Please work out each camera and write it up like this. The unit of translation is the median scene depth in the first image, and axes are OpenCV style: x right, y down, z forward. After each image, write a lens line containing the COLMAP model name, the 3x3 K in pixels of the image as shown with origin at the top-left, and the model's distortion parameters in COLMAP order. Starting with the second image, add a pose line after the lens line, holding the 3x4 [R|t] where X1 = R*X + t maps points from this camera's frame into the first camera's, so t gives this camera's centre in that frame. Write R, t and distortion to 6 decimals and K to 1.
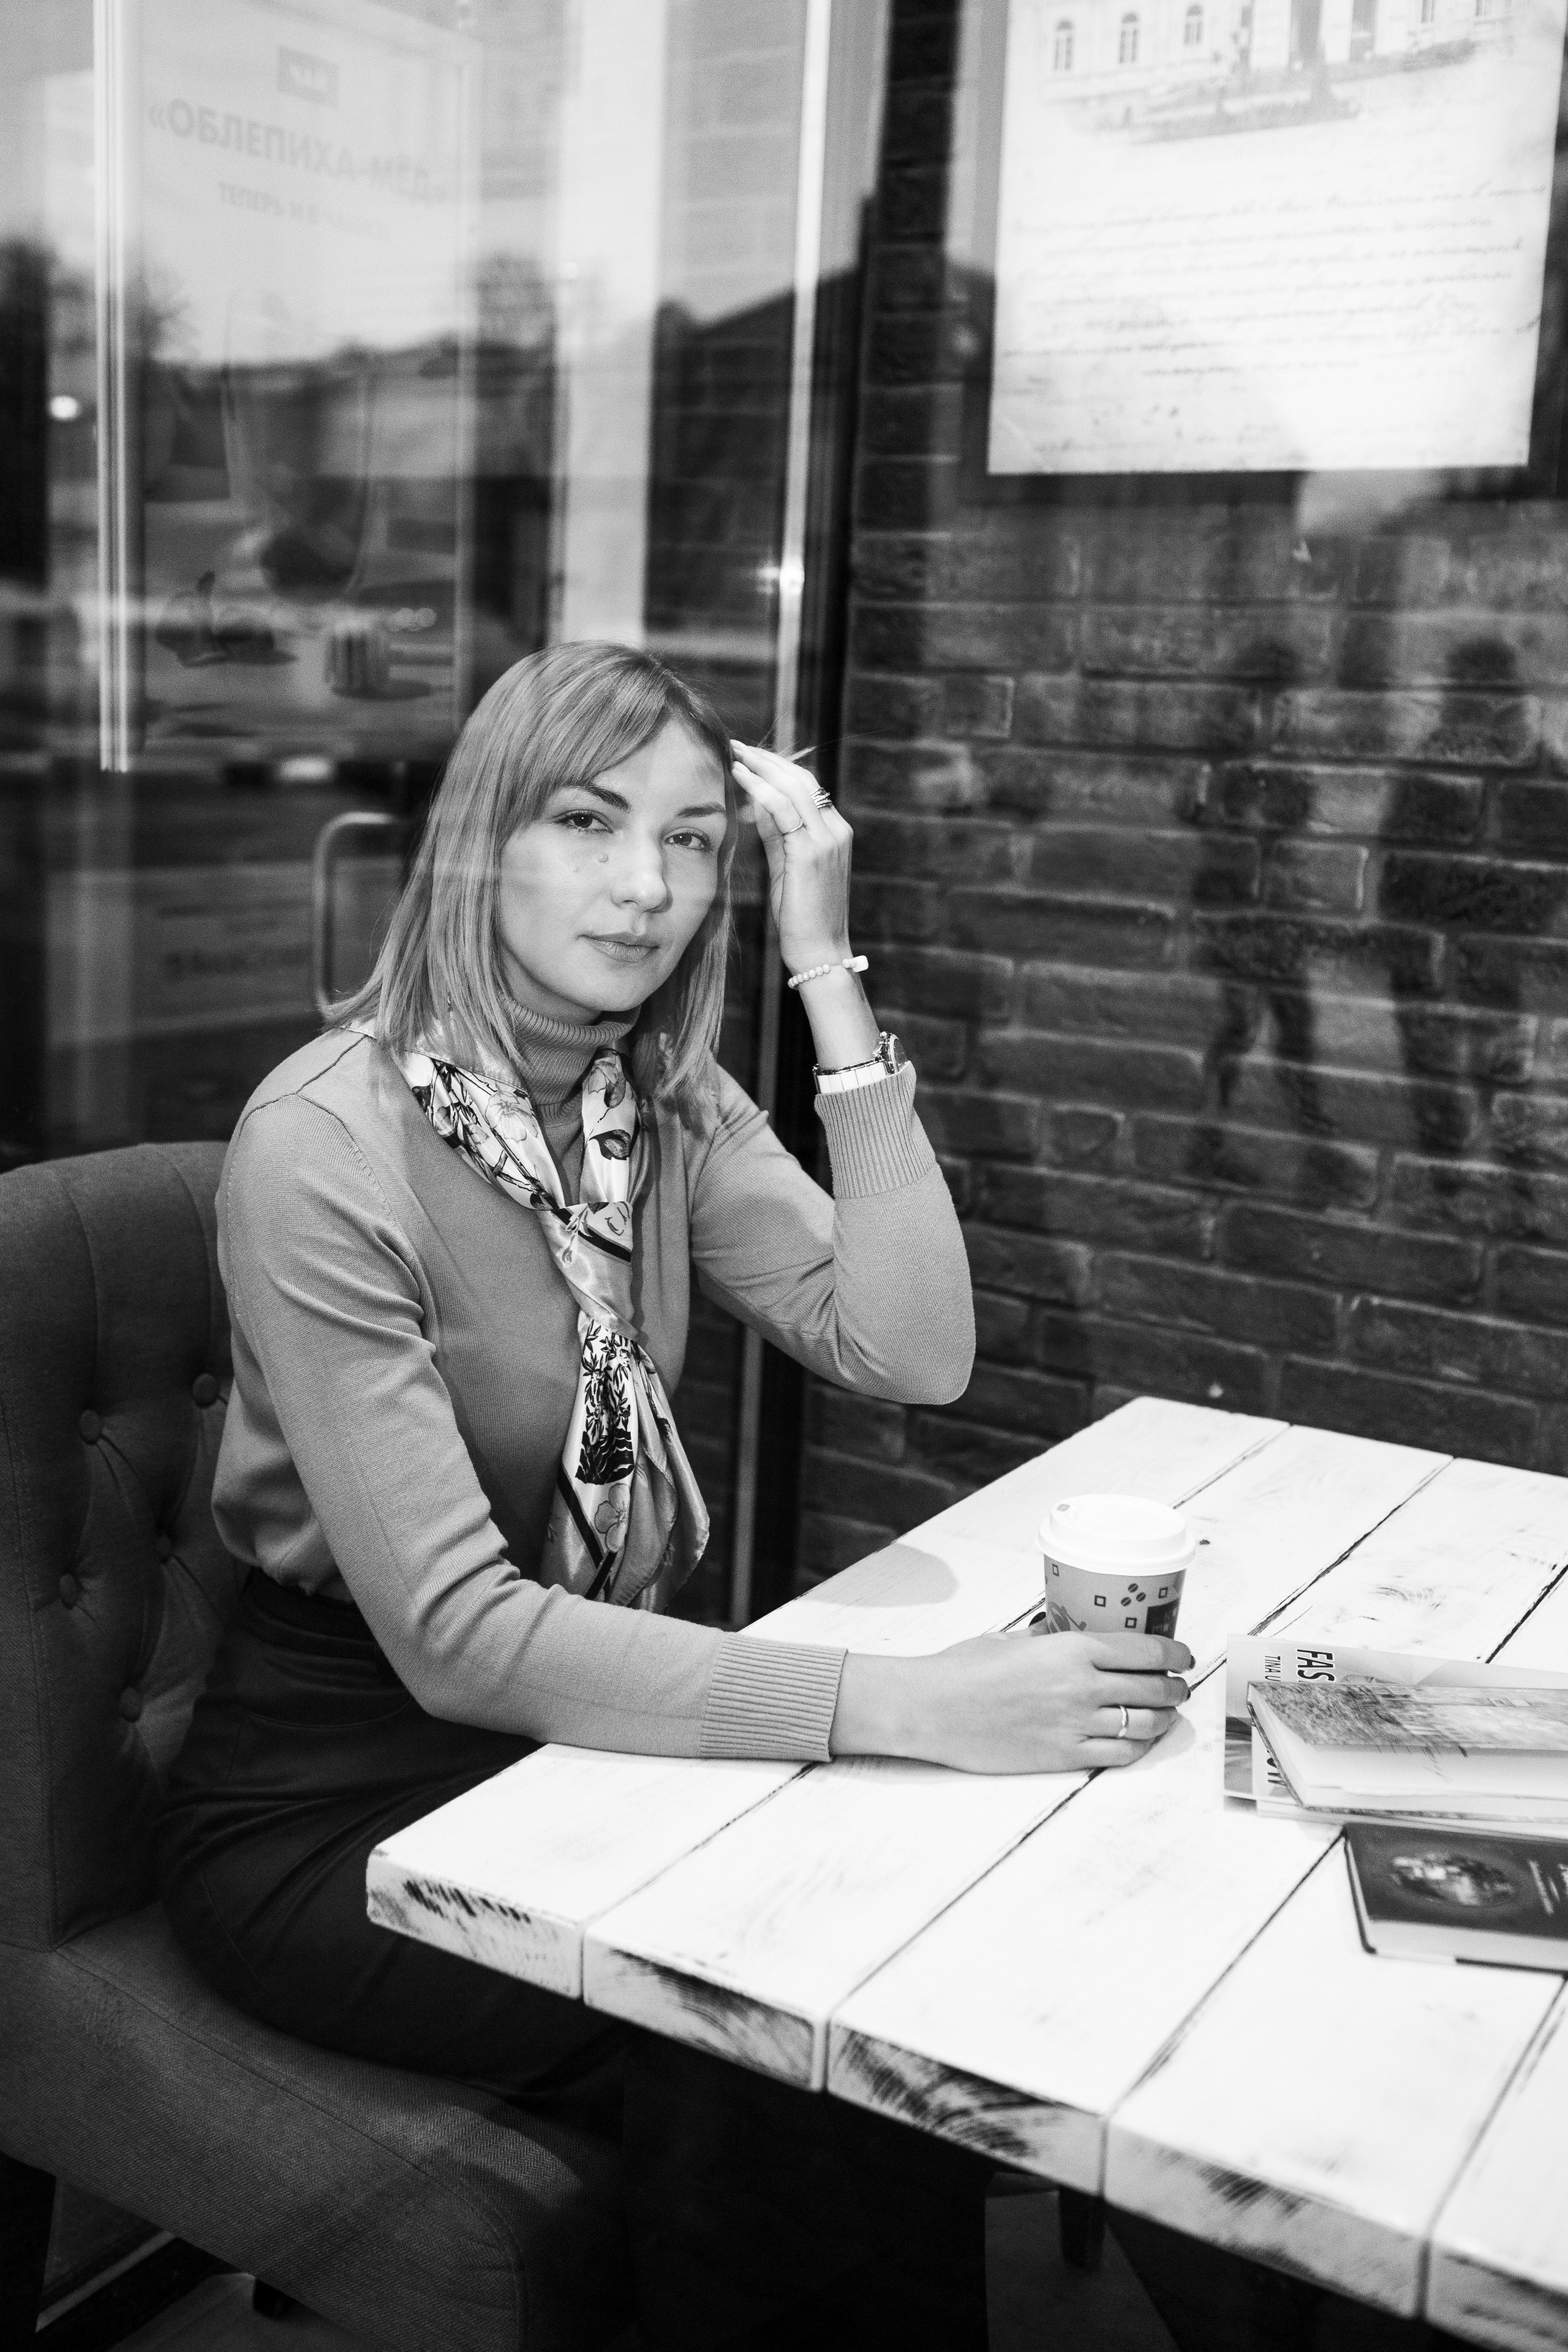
lens RADIAL K [[2316.6, 0, 784.0], [0, 2316.6, 1176.0], [0, 0, 1]] dist [0.002019, -0.001846]
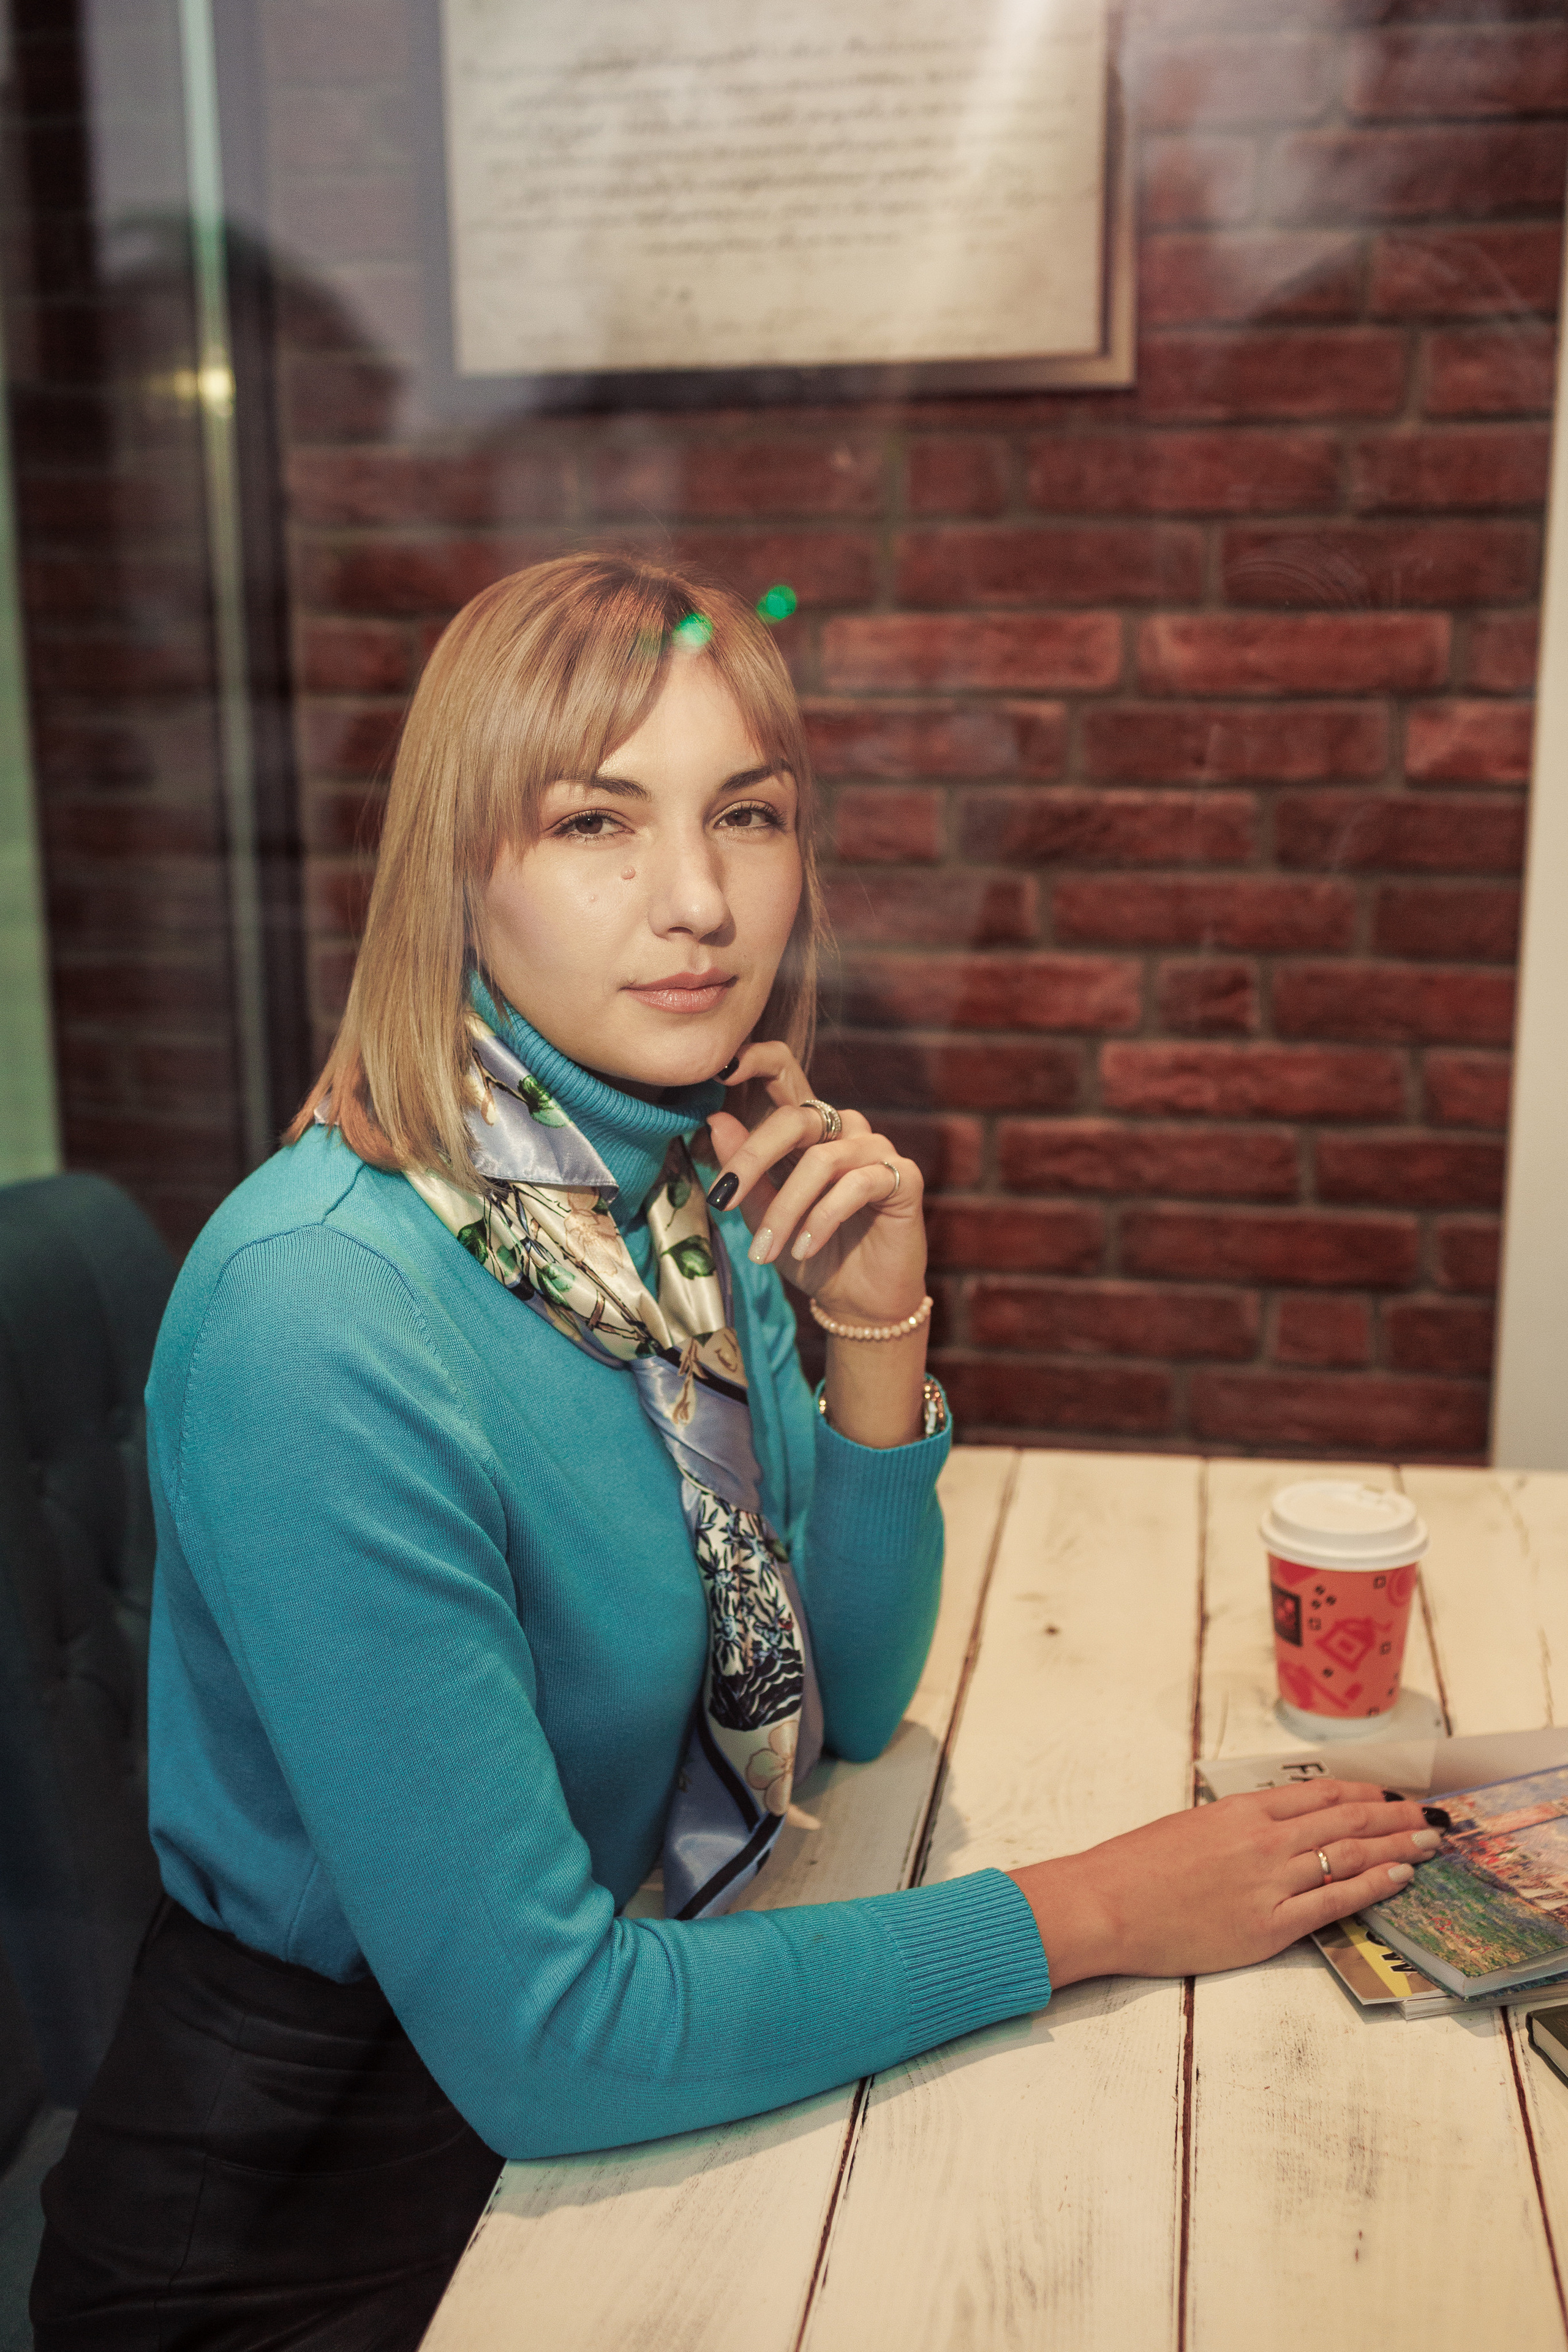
lens RADIAL K [[2405.3, 0, 784.5], [0, 2405.3, 1229.7], [0, 0, 1]] dist [0.149868, -0.310338]
pose [[0.934795, -0.129085, 0.330901, -0.156386], [0.117844, 0.991568, 0.053903, -0.031901], [-0.335069, -0.011394, 0.942125, 0.137842]]
